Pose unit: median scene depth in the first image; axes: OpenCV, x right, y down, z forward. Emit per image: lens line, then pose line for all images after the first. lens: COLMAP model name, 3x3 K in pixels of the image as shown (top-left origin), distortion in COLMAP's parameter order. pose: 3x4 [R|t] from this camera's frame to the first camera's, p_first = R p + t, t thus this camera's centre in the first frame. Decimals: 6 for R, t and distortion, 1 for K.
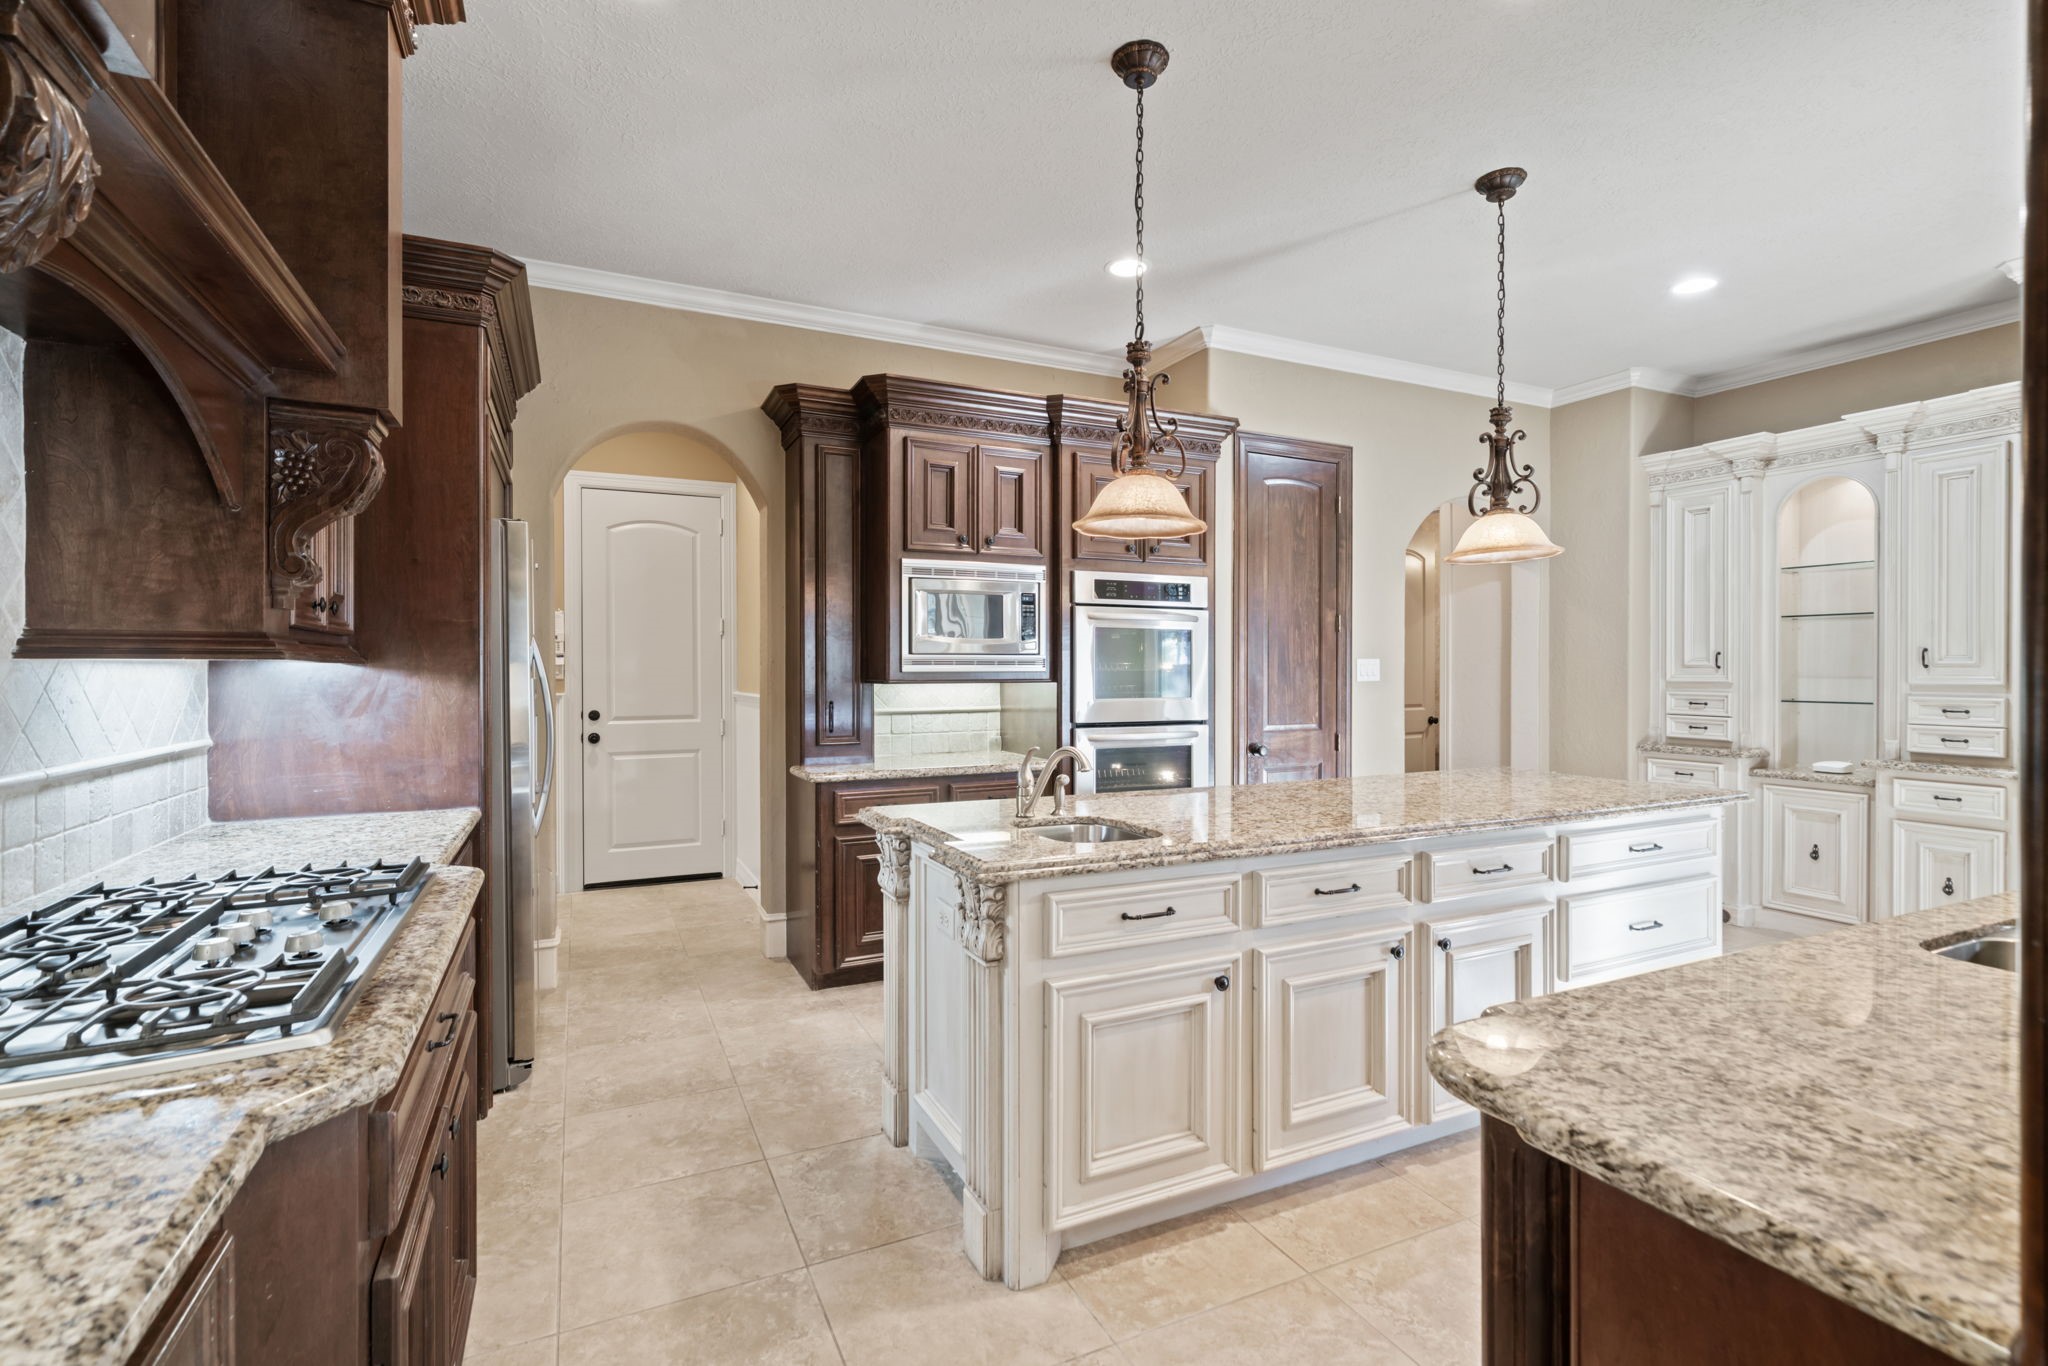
lens RADIAL K [[928.1, 0, 1024.0], [0, 928.1, 683.0], [0, 0, 1]] dist [-0.001045, 0.000058]
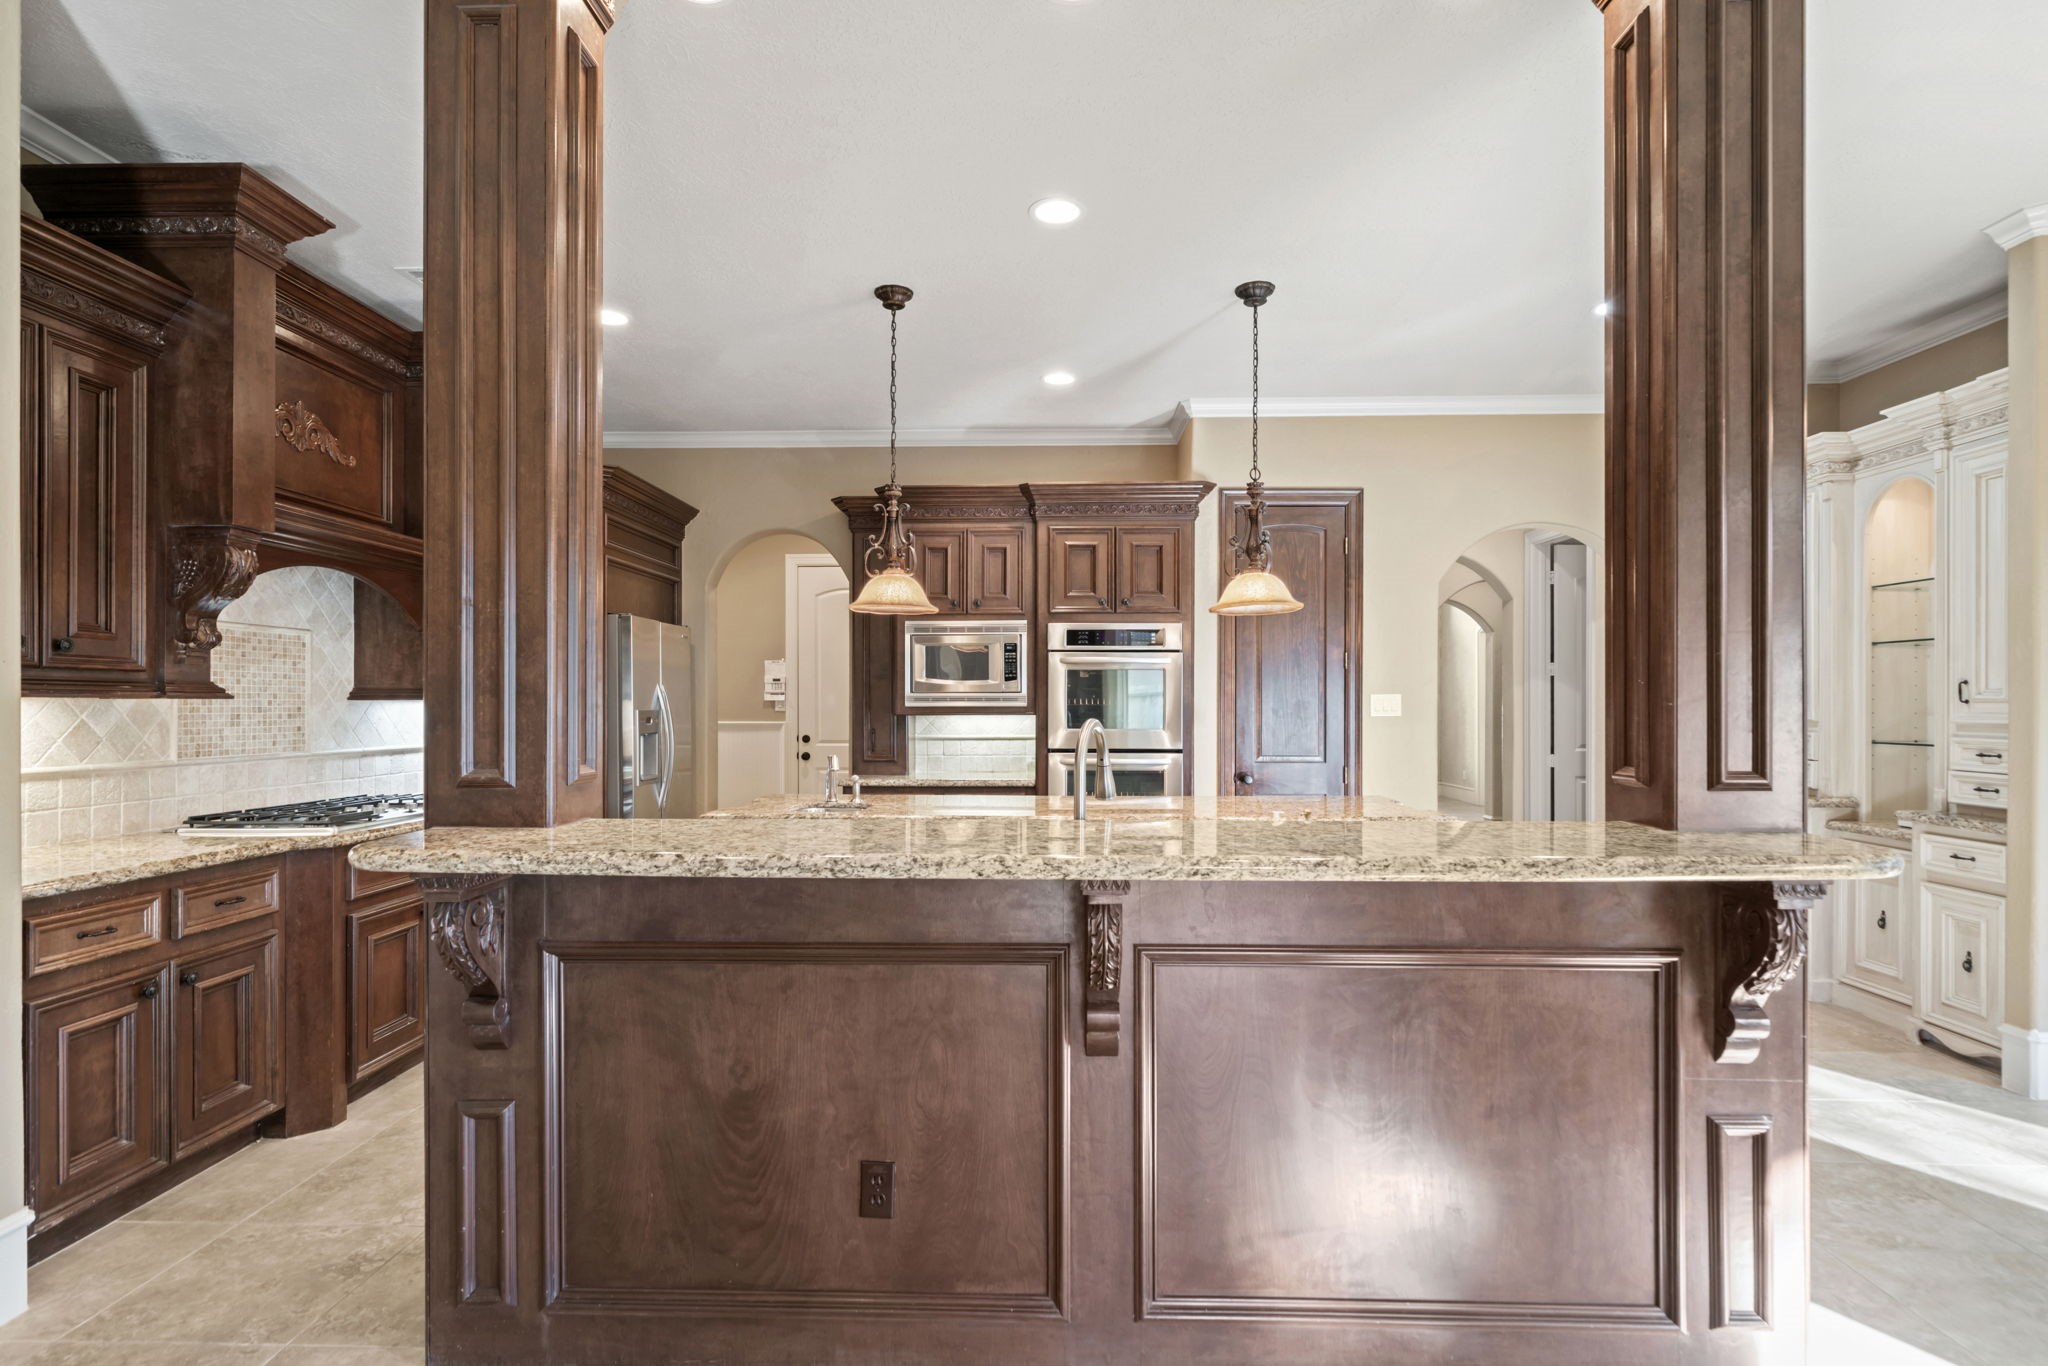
lens RADIAL K [[1023.8, 0, 1012.7], [0, 1023.8, 715.9], [0, 0, 1]] dist [-0.001001, 0.000117]
pose [[0.892612, 0.006264, -0.450783, 0.618424], [-0.007031, 0.999975, -0.000027, 0.000764], [0.450771, 0.003194, 0.892634, -0.220970]]
